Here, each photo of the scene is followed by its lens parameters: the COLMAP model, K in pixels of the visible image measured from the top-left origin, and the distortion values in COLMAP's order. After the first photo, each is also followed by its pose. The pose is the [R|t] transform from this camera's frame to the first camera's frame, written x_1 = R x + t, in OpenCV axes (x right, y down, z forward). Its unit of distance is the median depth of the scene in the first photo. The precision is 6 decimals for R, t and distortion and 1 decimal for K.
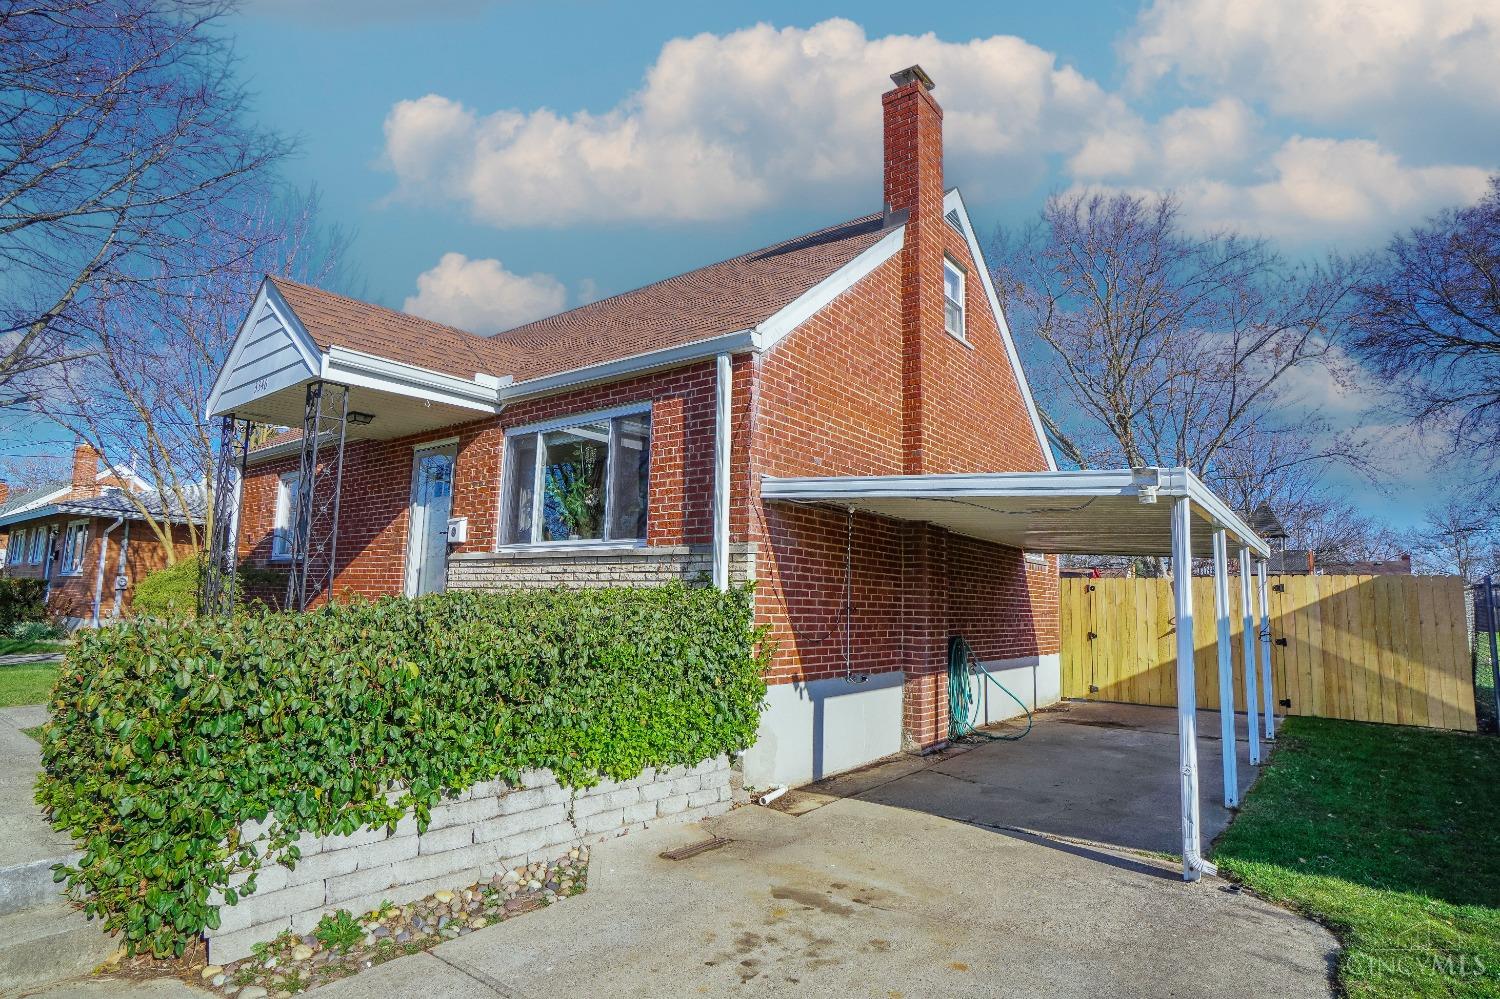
lens RADIAL K [[759.2, 0, 750.0], [0, 759.2, 499.5], [0, 0, 1]] dist [-0.000753, -0.000093]
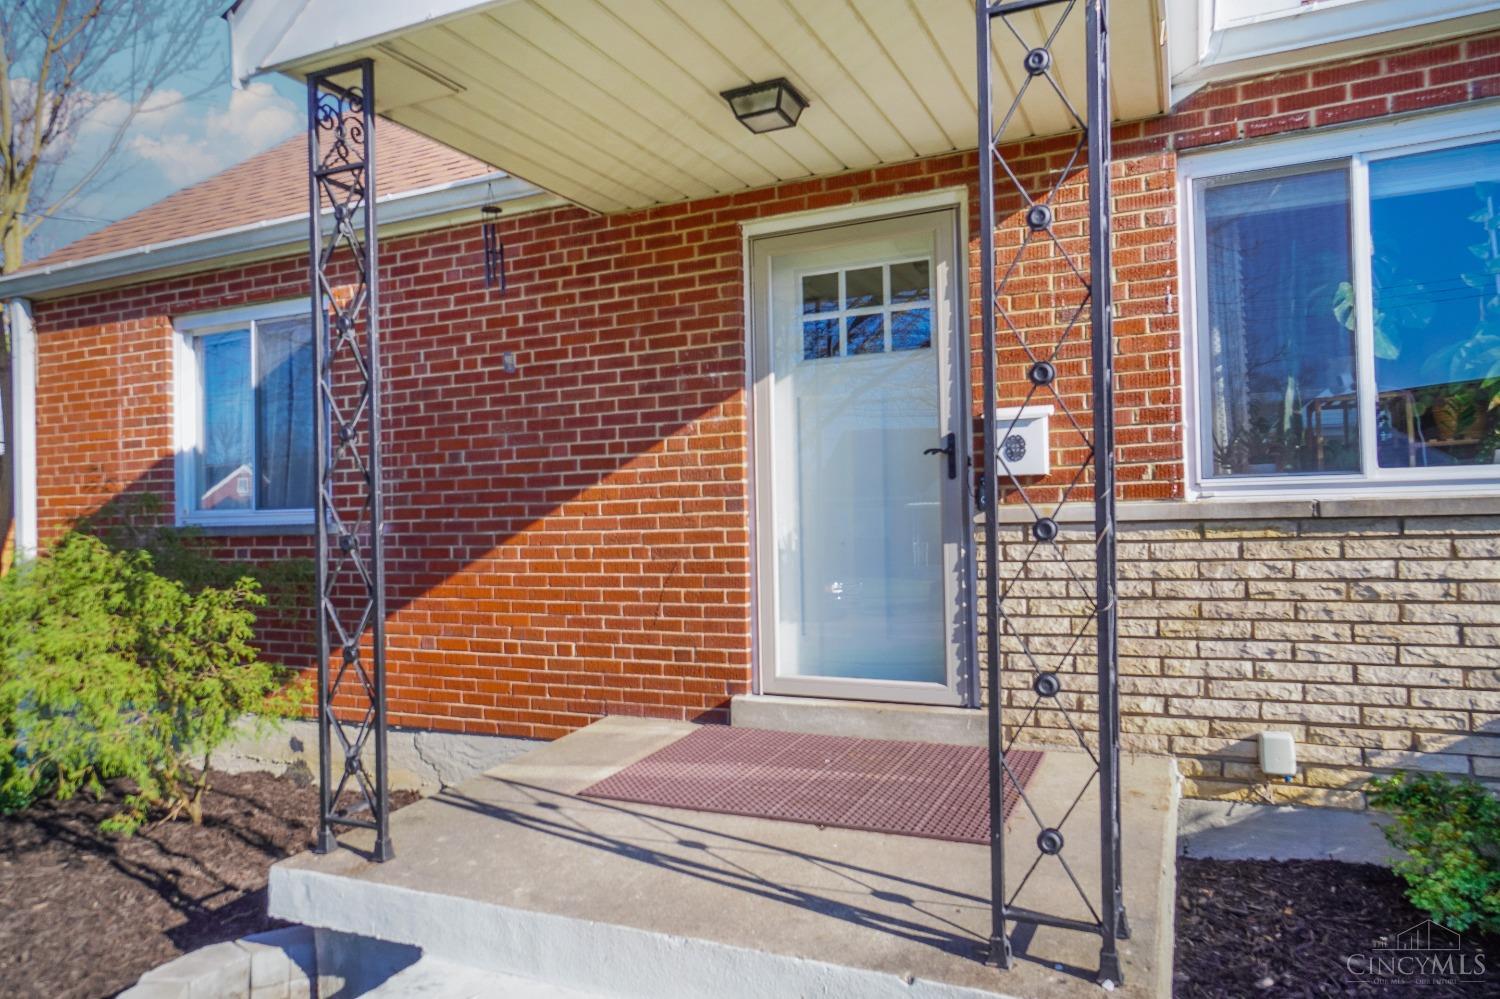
lens RADIAL K [[967.3, 0, 750.0], [0, 967.3, 499.5], [0, 0, 1]] dist [0.007564, 0.001393]
pose [[0.972519, -0.024767, 0.231502, -0.559501], [0.003791, 0.995879, 0.090618, 0.022987], [-0.232792, -0.087250, 0.968605, 0.523637]]
